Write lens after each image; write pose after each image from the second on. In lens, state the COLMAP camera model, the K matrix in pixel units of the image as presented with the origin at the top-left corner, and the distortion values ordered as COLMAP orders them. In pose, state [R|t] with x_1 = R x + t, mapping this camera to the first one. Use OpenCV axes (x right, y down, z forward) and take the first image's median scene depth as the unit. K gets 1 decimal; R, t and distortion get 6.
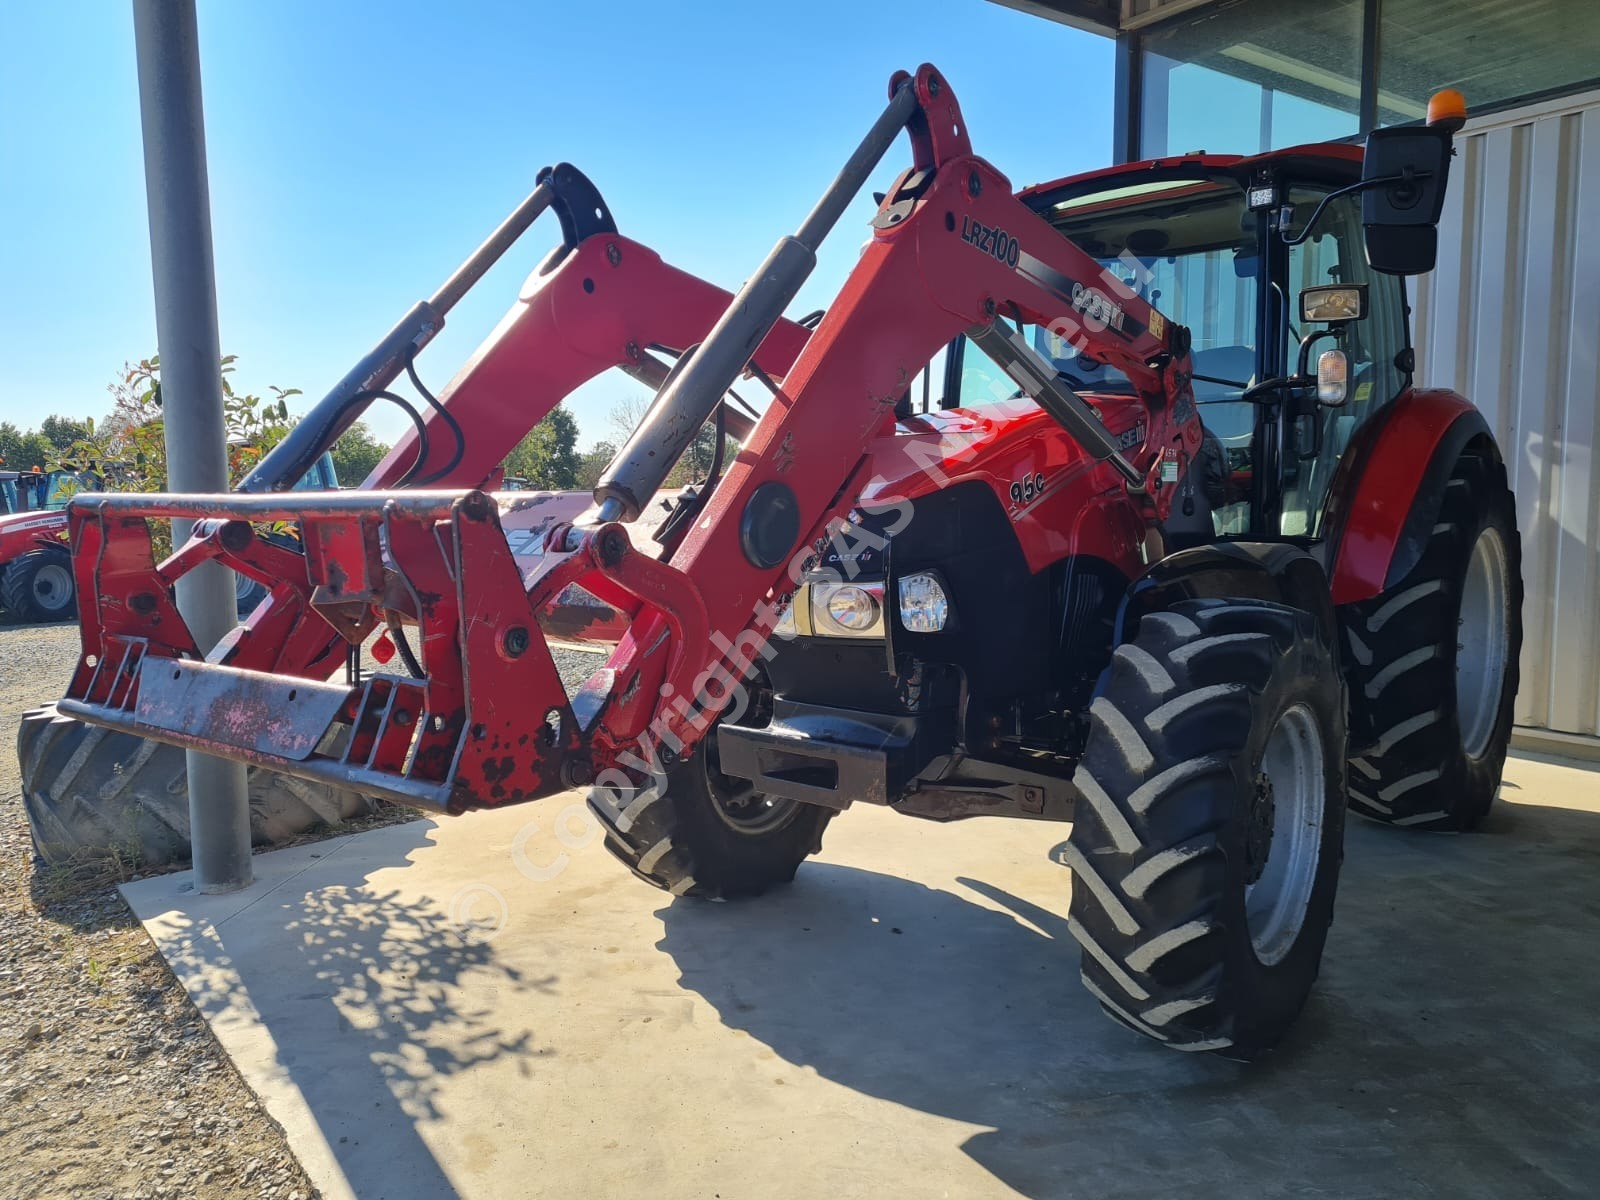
lens RADIAL K [[1199.3, 0, 783.0], [0, 1199.3, 591.3], [0, 0, 1]] dist [0.062578, -0.051840]
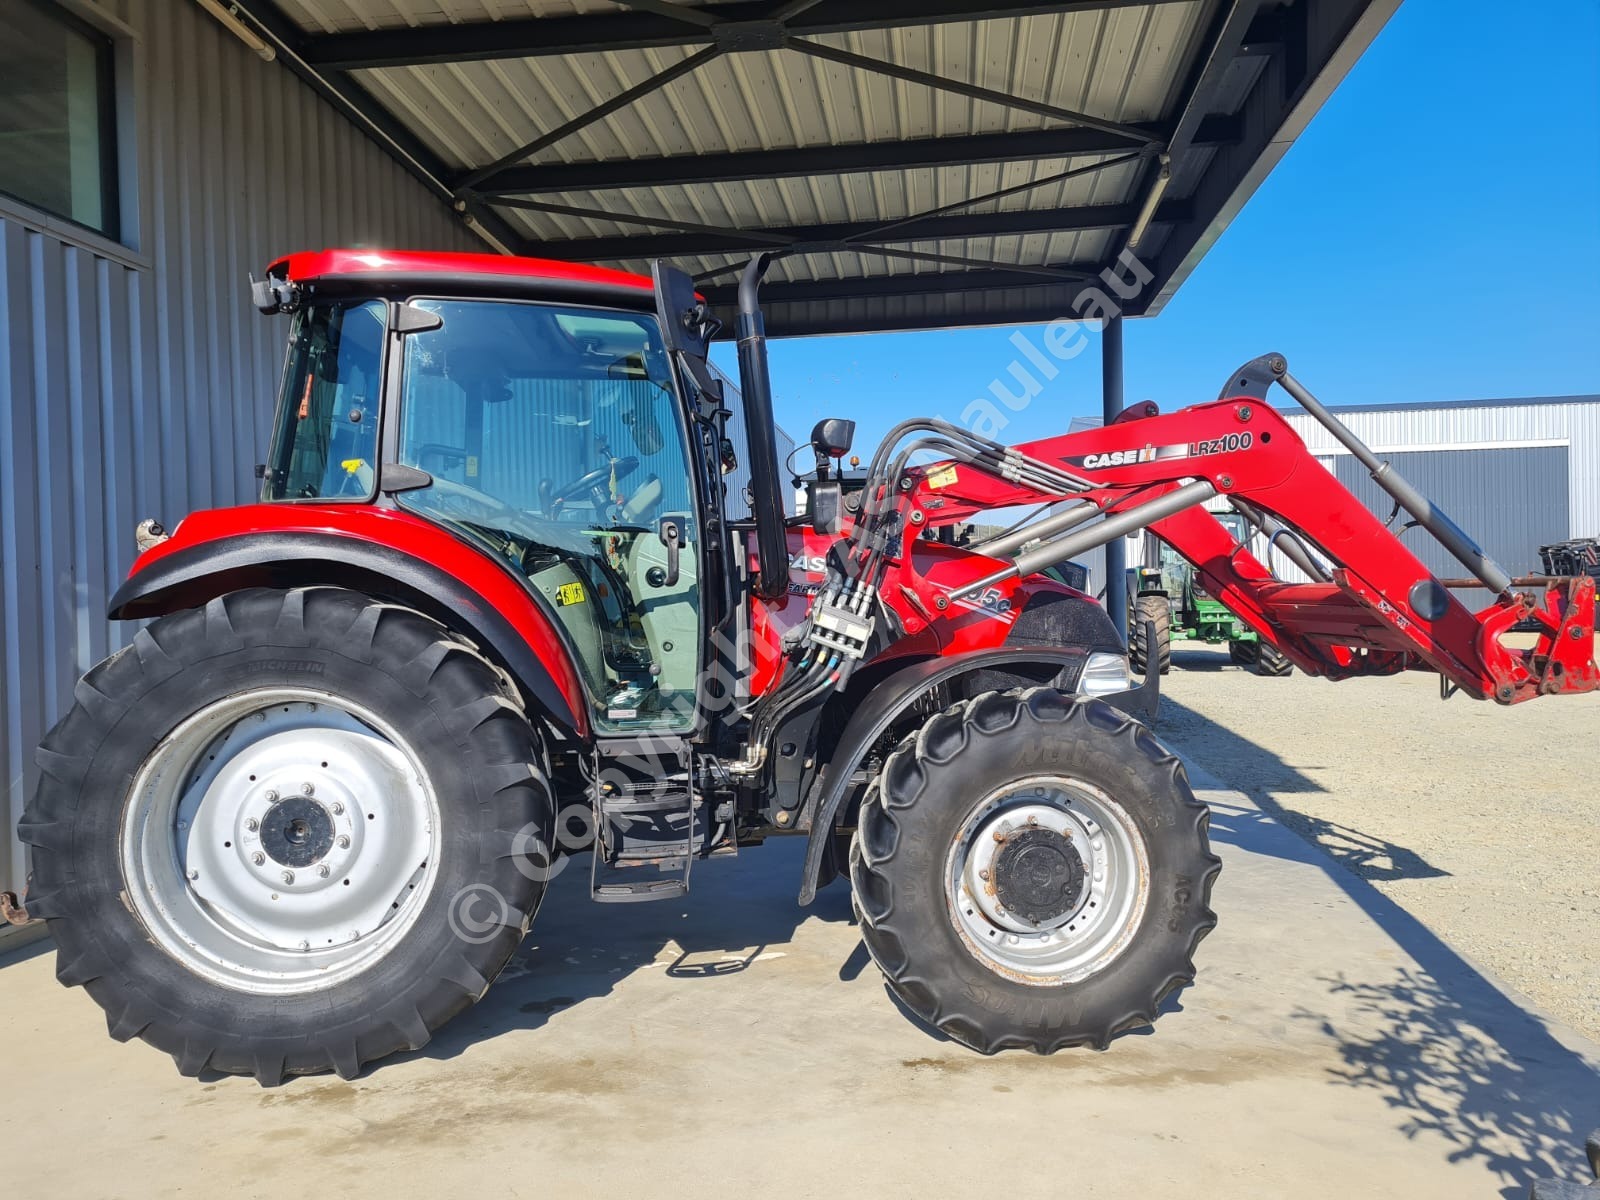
lens RADIAL K [[1199.3, 0, 792.0], [0, 1199.3, 604.2], [0, 0, 1]] dist [0.062578, -0.051840]
pose [[-0.712231, 0.024623, 0.701513, -0.657669], [0.100708, 0.992630, 0.067405, -0.185136], [-0.694683, 0.118655, -0.709462, 2.062987]]
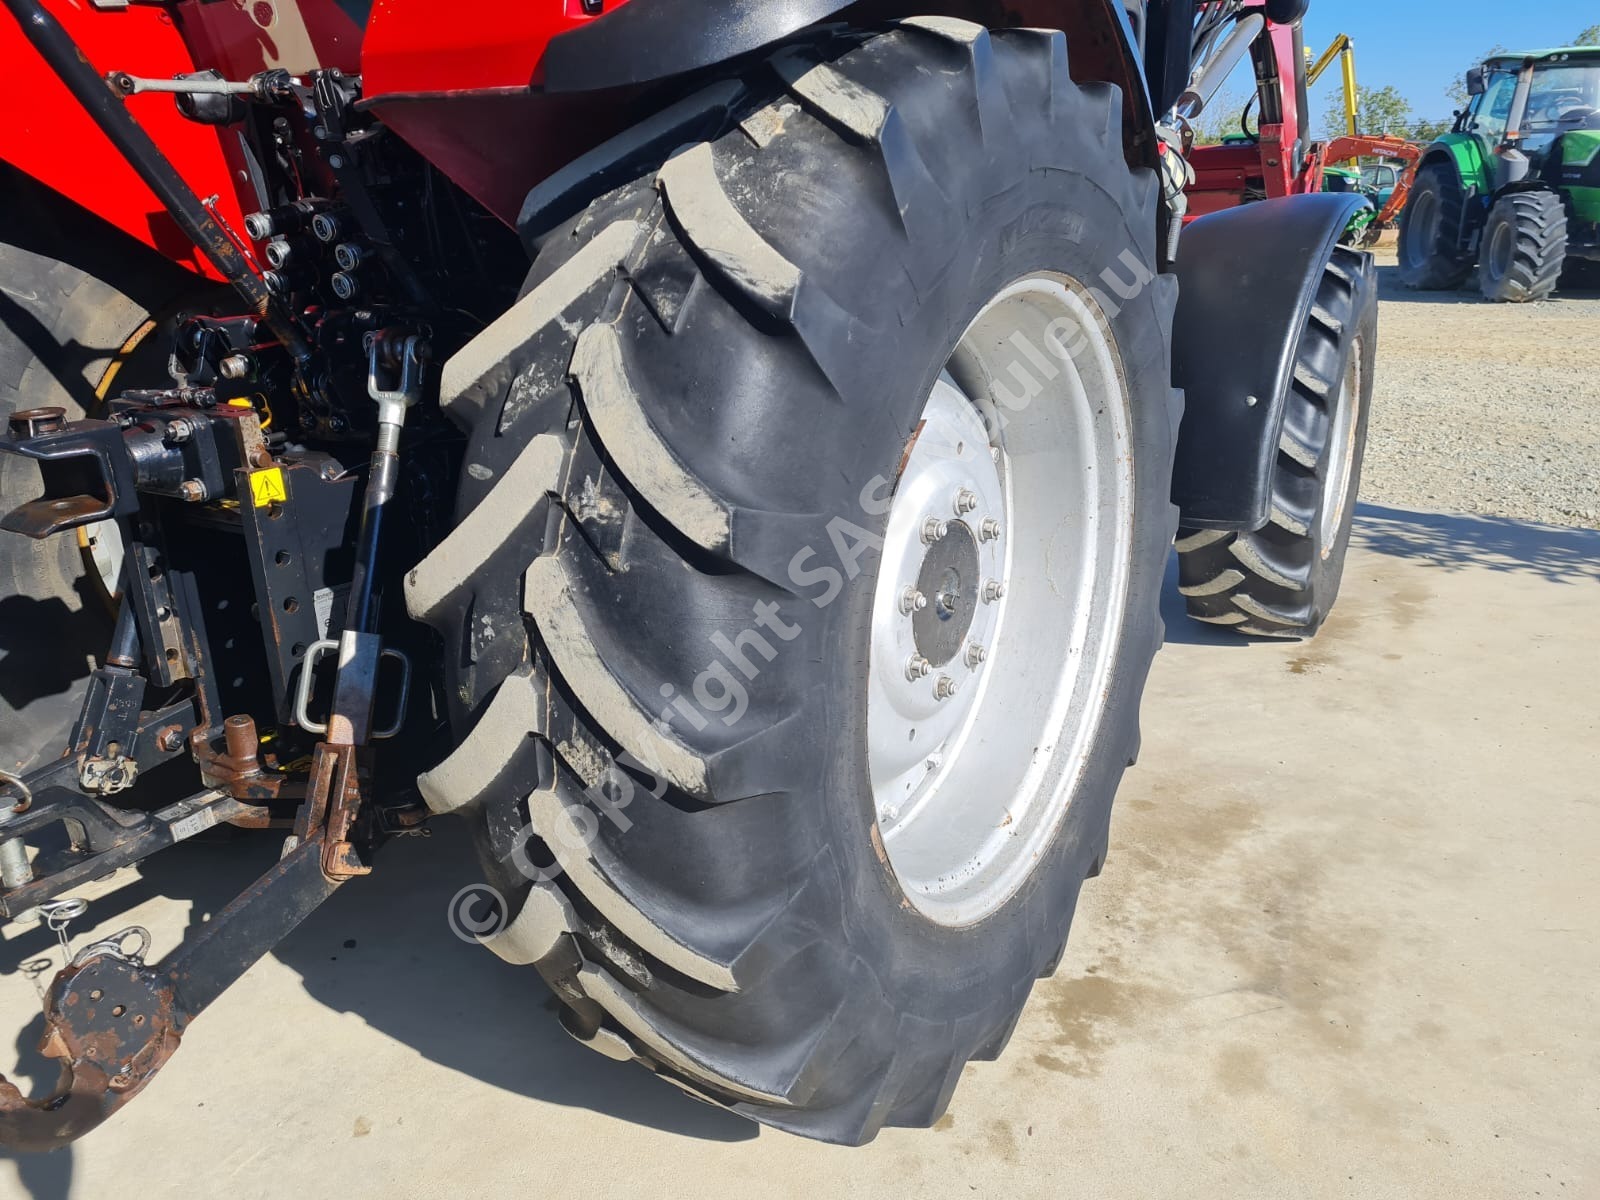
lens RADIAL K [[1199.3, 0, 808.4], [0, 1199.3, 615.4], [0, 0, 1]] dist [0.062578, -0.051840]
pose [[-0.987450, 0.099113, -0.122957, 0.472937], [0.039209, 0.908030, 0.417067, -0.164984], [0.152985, 0.407012, -0.900520, 2.083017]]
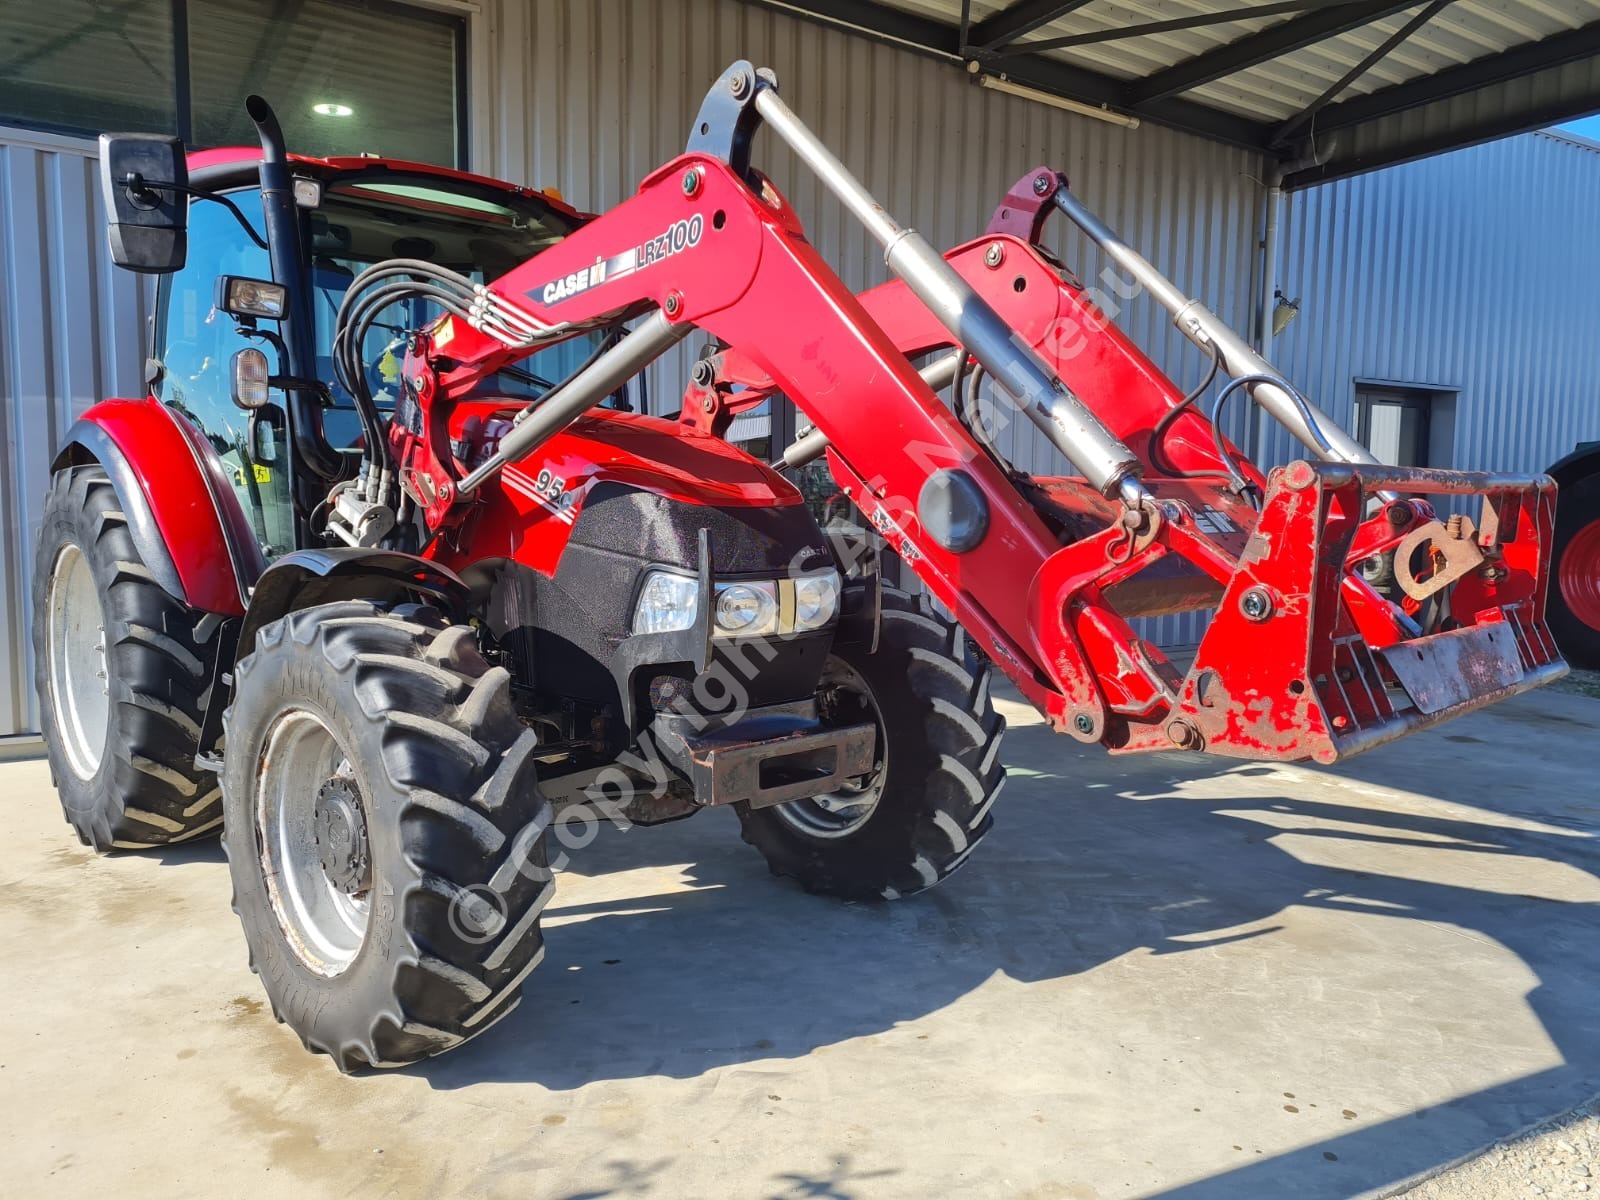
lens RADIAL K [[1199.3, 0, 796.9], [0, 1199.3, 608.1], [0, 0, 1]] dist [0.062578, -0.051840]
pose [[0.104199, -0.070085, 0.992084, -0.852664], [0.085763, 0.994431, 0.061243, -0.039089], [-0.990852, 0.078703, 0.109629, 0.781526]]
